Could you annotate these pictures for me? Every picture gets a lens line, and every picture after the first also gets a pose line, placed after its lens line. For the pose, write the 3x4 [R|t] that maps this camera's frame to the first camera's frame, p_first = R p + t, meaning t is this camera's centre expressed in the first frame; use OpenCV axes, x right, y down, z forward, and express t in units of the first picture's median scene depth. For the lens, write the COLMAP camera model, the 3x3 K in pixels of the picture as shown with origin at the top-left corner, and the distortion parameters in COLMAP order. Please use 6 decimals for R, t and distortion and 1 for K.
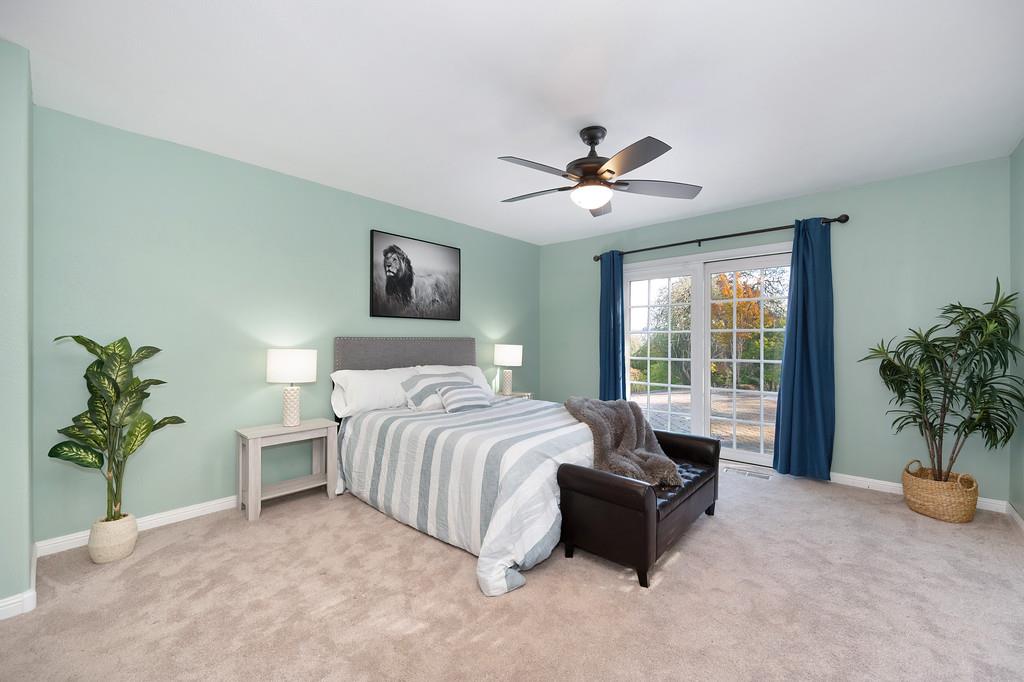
lens RADIAL K [[407.5, 0, 514.8], [0, 407.5, 345.4], [0, 0, 1]] dist [0.000659, 0.000207]
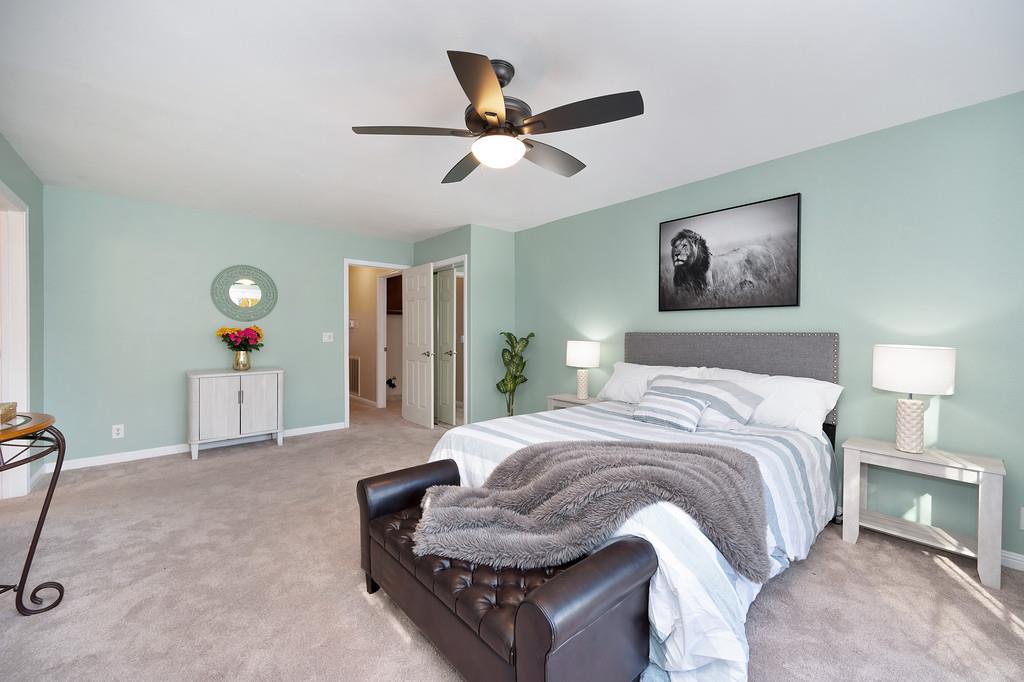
lens RADIAL K [[407.5, 0, 514.7], [0, 407.5, 333.1], [0, 0, 1]] dist [0.000659, 0.000207]
pose [[-0.113252, -0.006777, -0.993543, 0.616053], [-0.022527, 0.999737, -0.004252, -0.006706], [0.993311, 0.021900, -0.113375, 0.715692]]
